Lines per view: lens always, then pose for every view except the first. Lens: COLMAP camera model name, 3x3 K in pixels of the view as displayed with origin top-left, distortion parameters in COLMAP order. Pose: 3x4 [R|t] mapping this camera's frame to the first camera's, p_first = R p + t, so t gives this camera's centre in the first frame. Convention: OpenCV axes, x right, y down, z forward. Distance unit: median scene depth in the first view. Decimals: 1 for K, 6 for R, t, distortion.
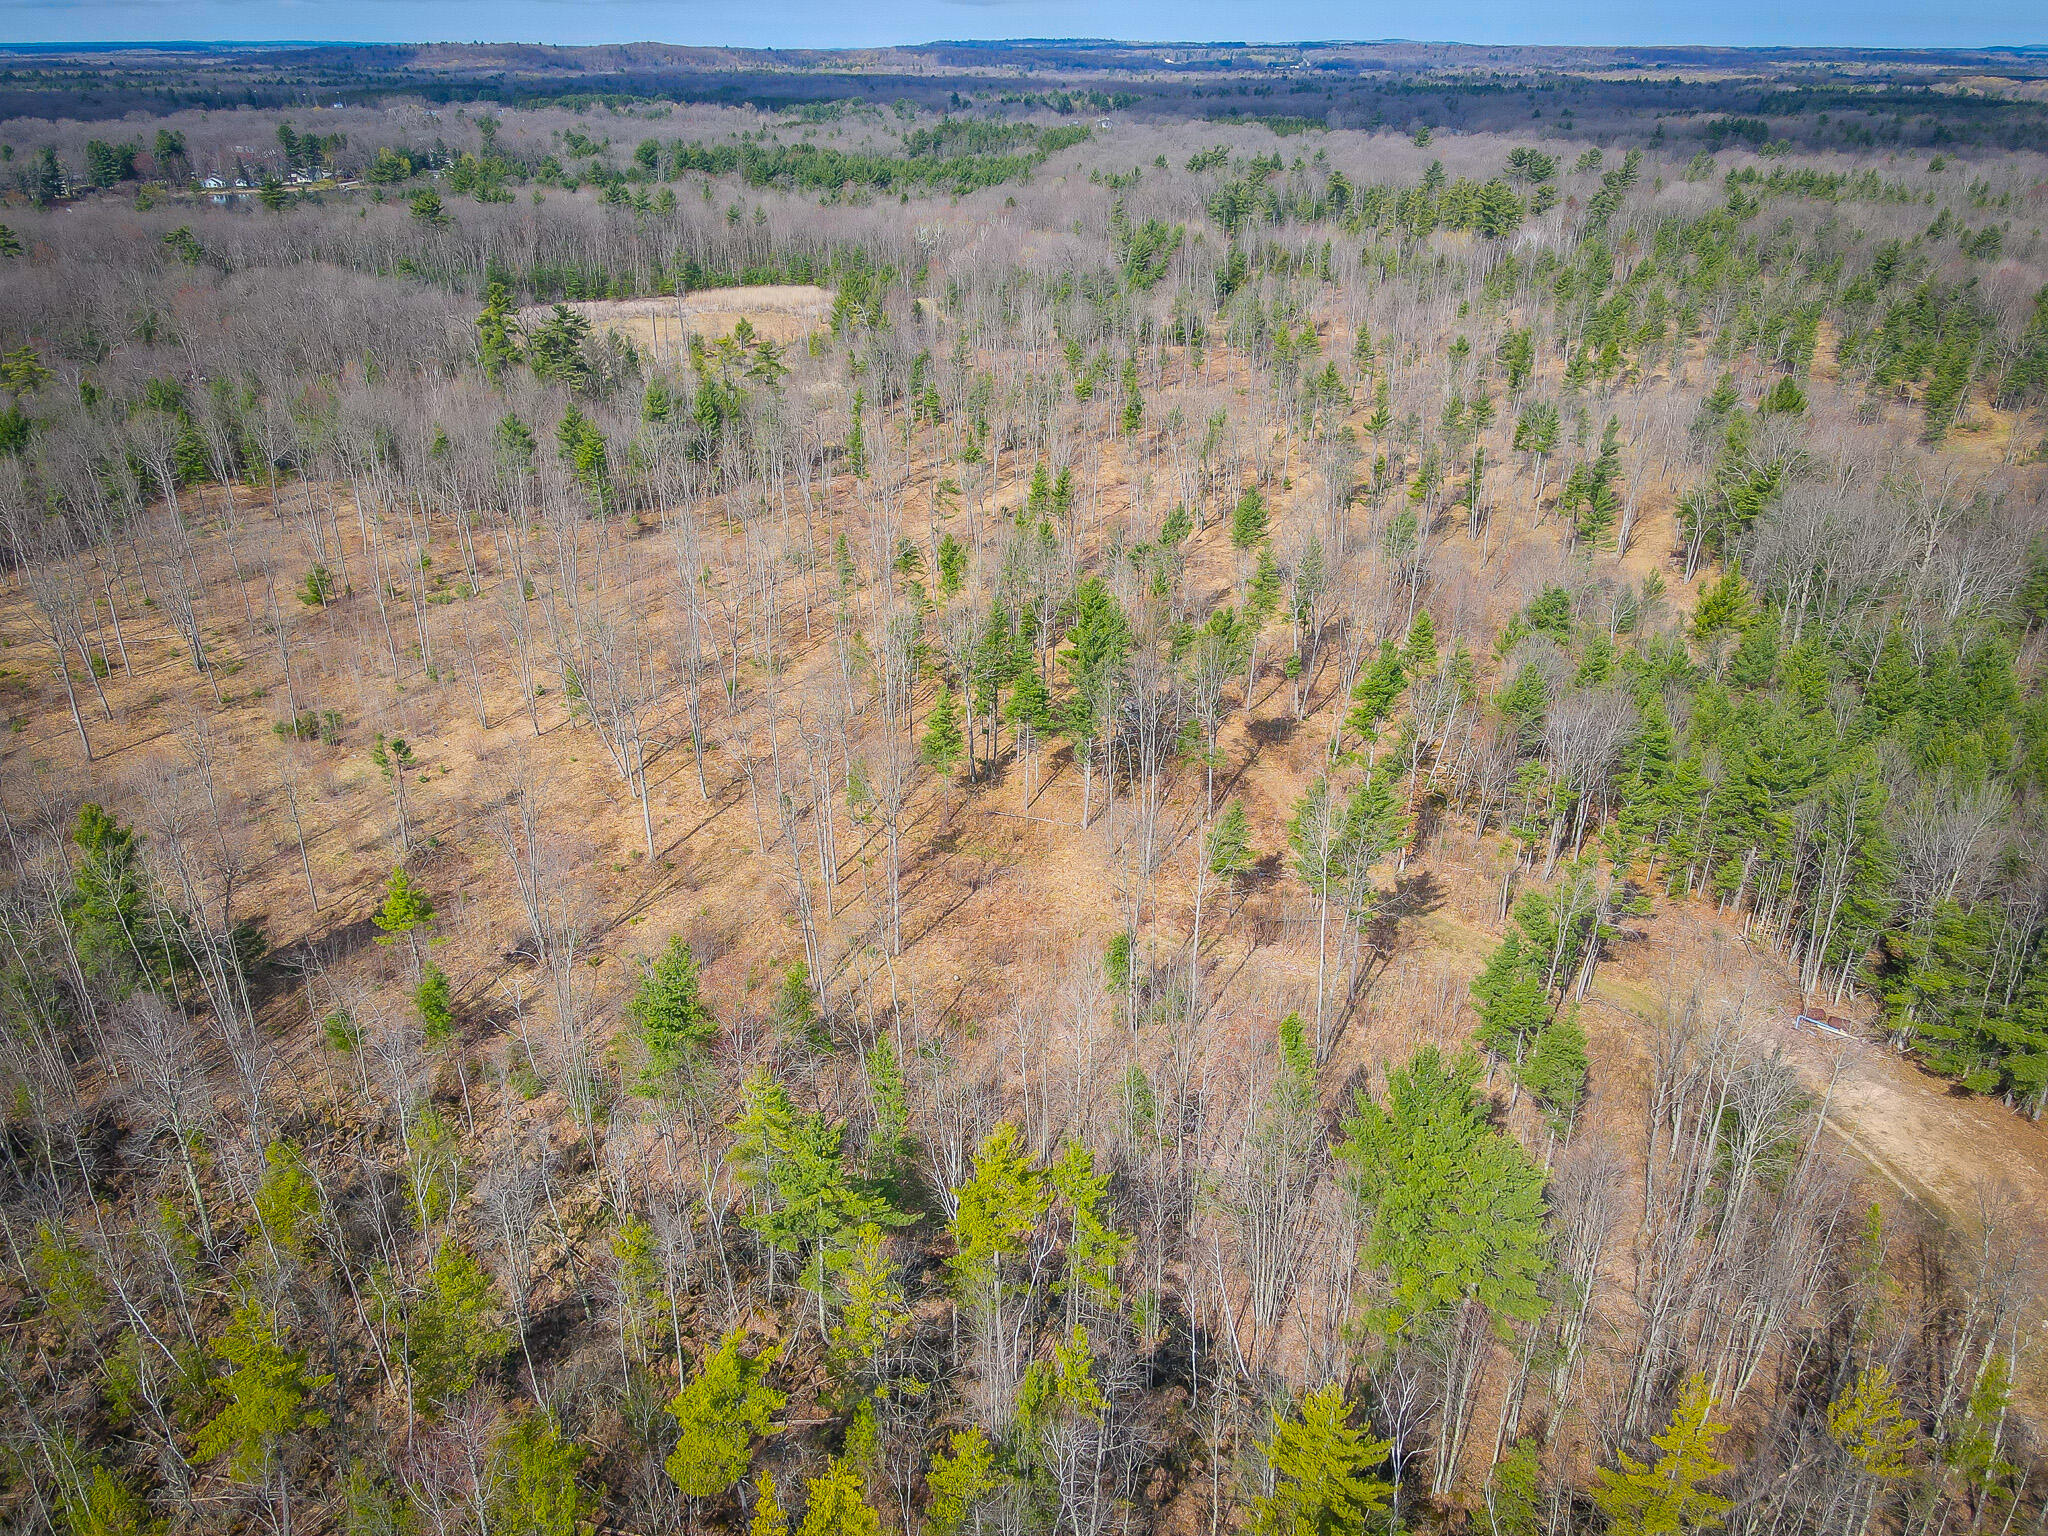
lens RADIAL K [[1472.0, 0, 1015.3], [0, 1472.0, 769.1], [0, 0, 1]] dist [0.004182, 0.022179]
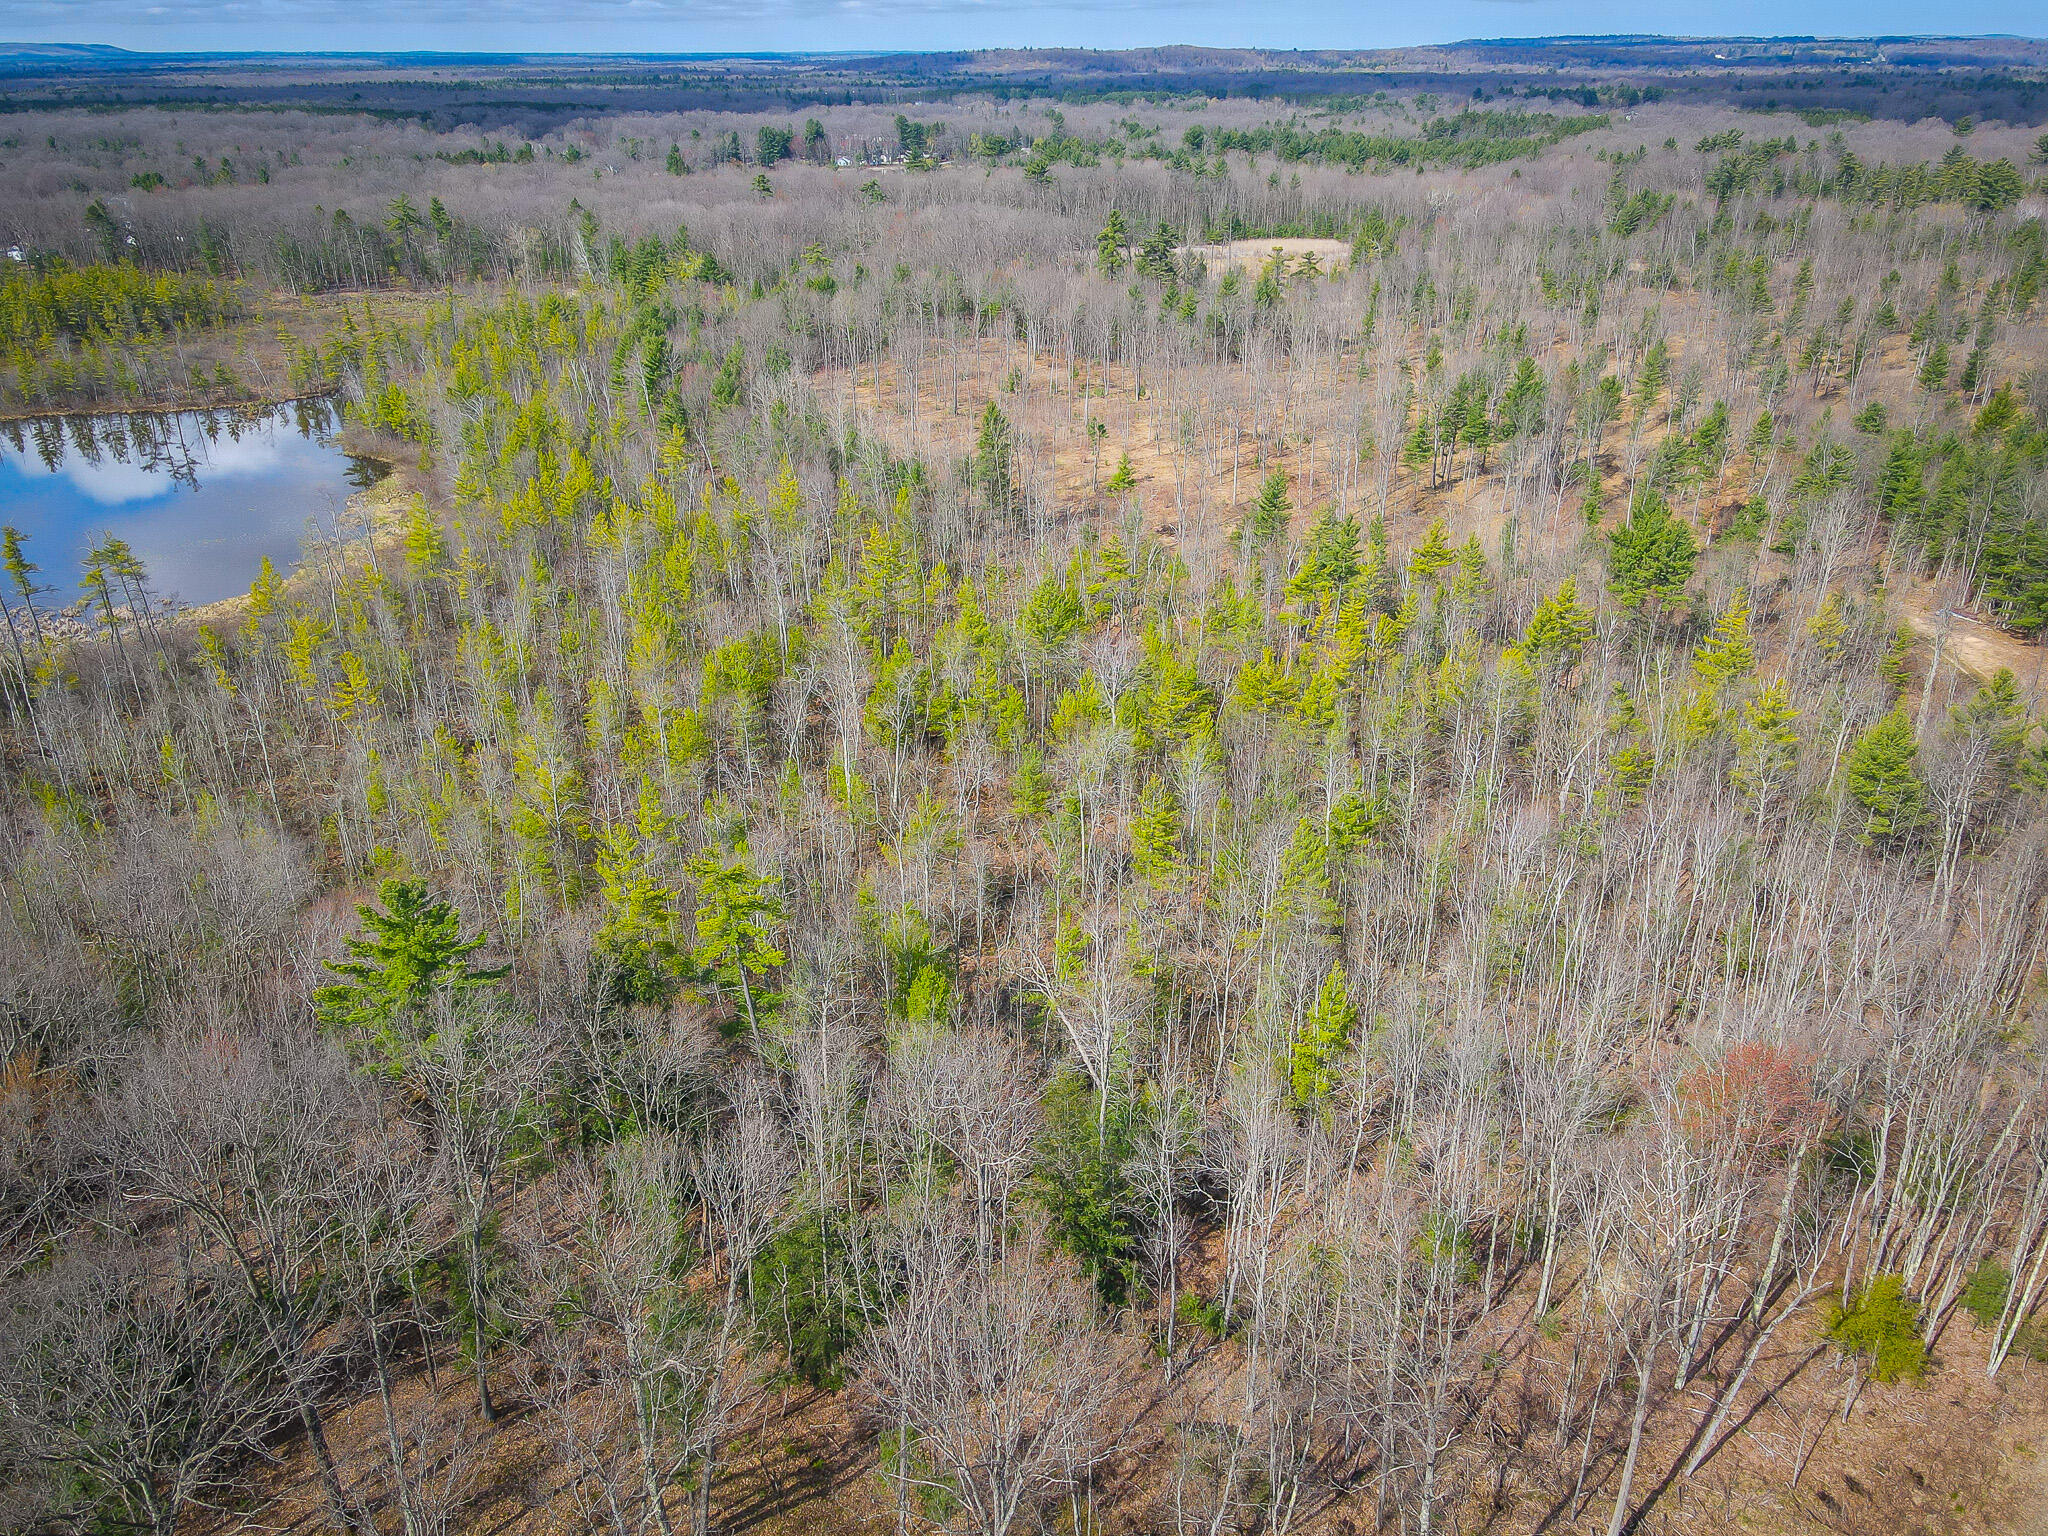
lens RADIAL K [[1475.5, 0, 1024.0], [0, 1475.5, 768.0], [0, 0, 1]] dist [0.042019, -0.043320]
pose [[0.952795, 0.124205, -0.277047, 0.007869], [-0.125569, 0.992001, 0.012885, 0.082613], [0.276431, 0.022512, 0.960770, -0.157728]]
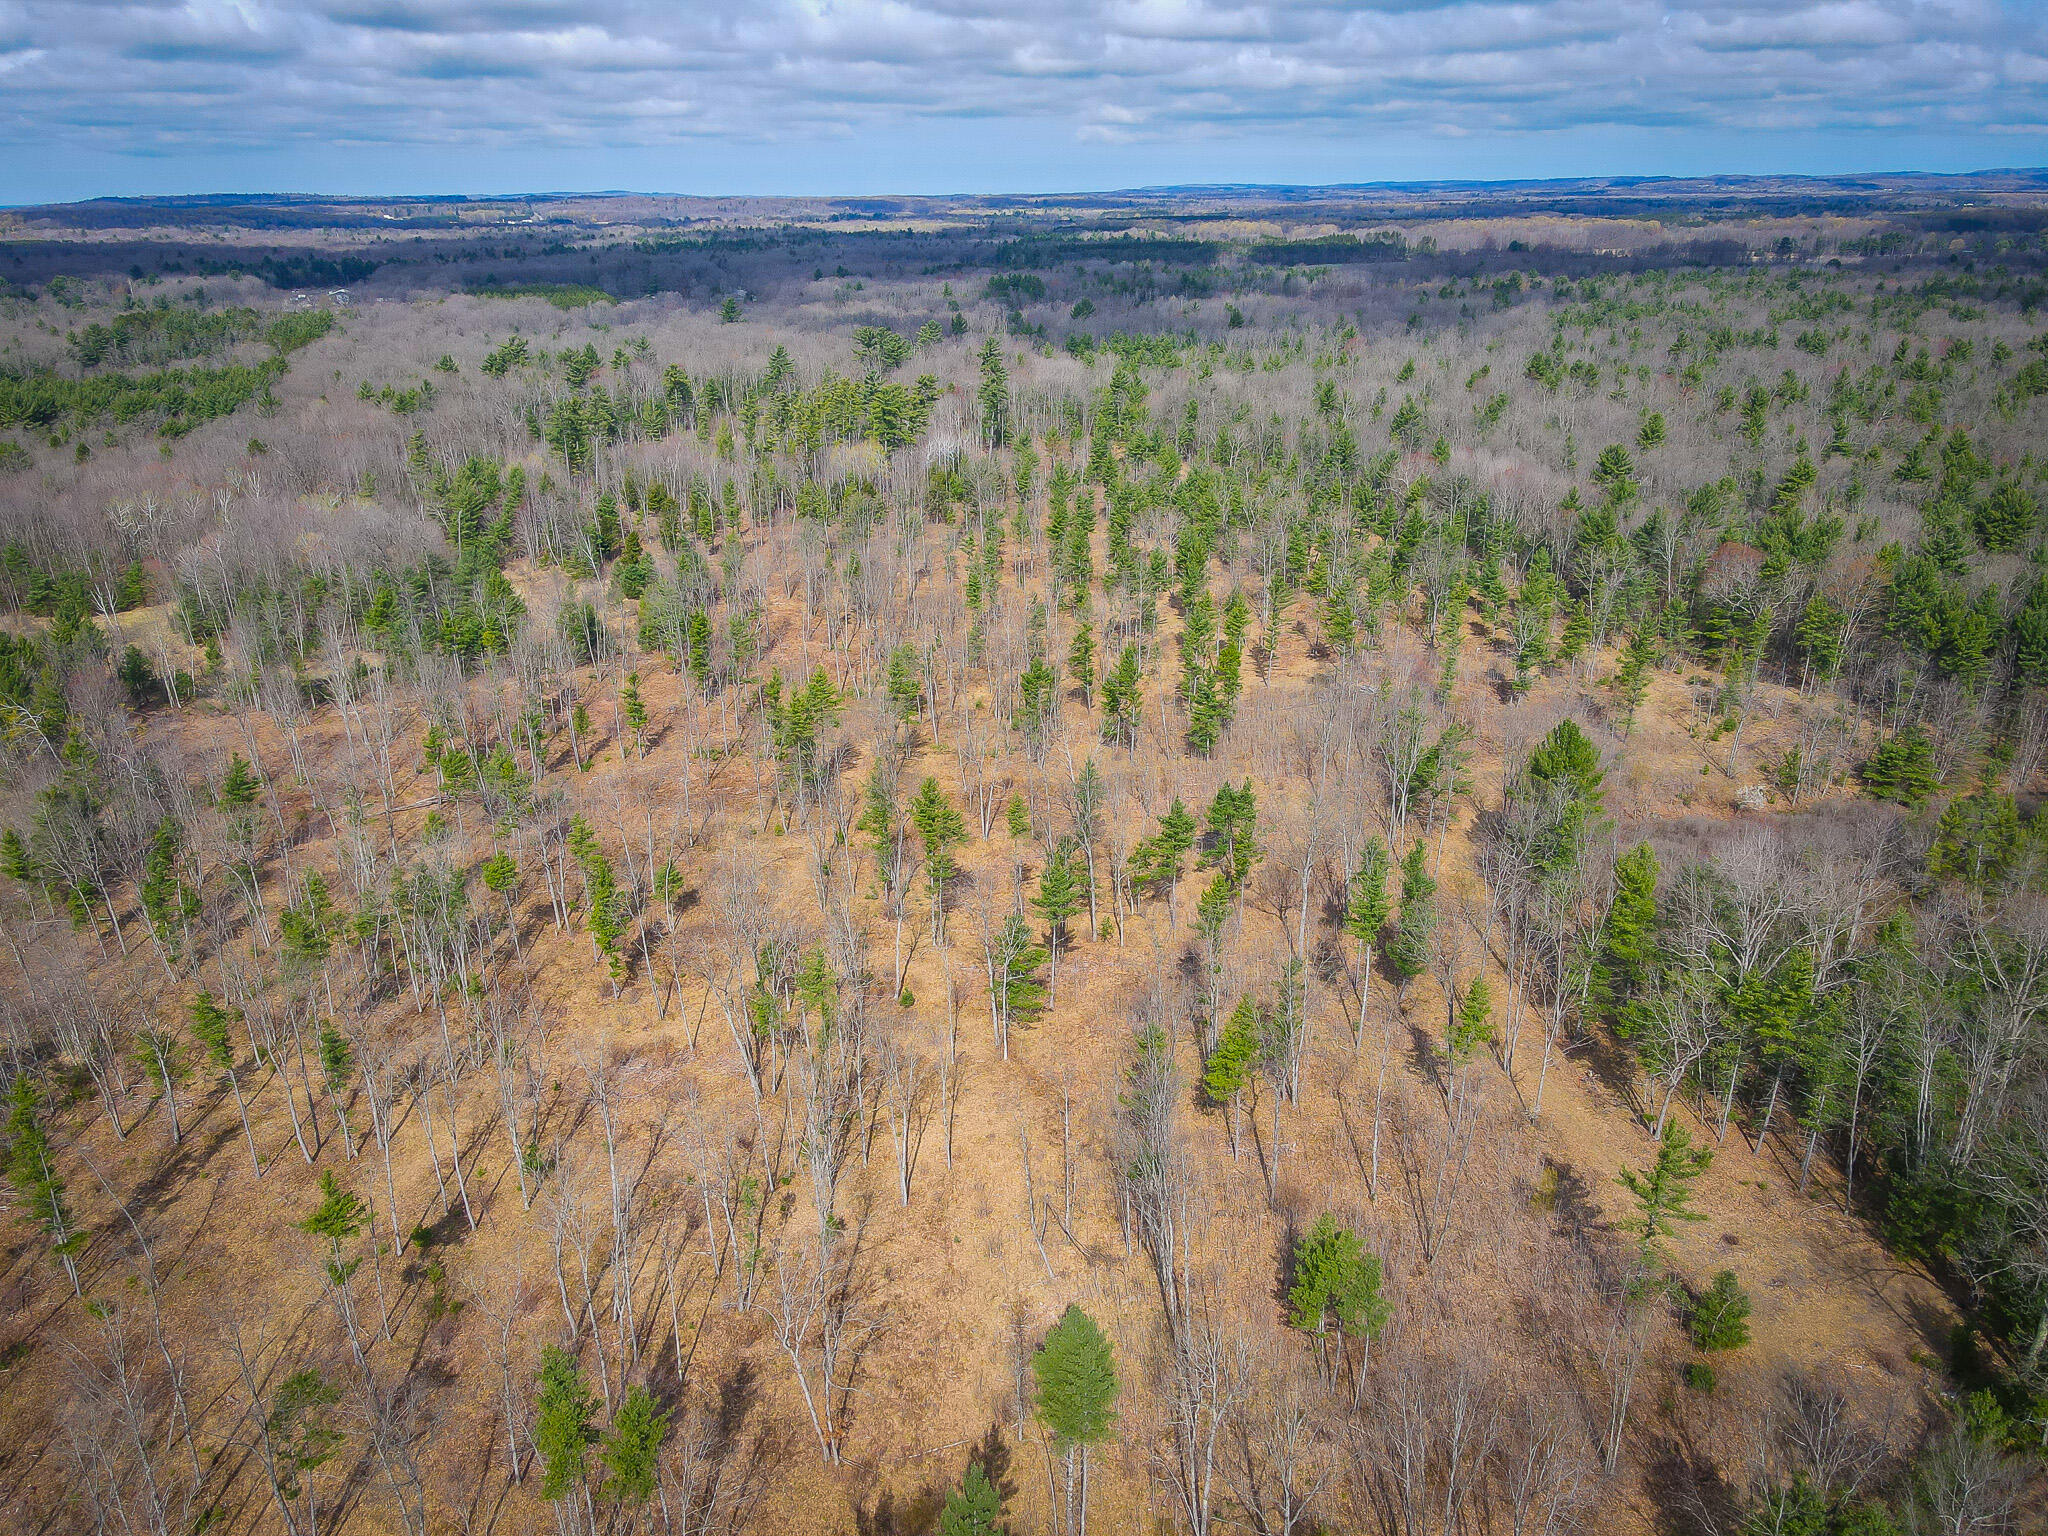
lens RADIAL K [[1474.3, 0, 986.4], [0, 1474.3, 765.2], [0, 0, 1]] dist [0.018517, 0.035265]
pose [[0.896775, -0.176909, 0.405584, -0.004304], [0.212177, 0.976271, -0.043306, -0.101518], [-0.388299, 0.124891, 0.913031, 0.175879]]
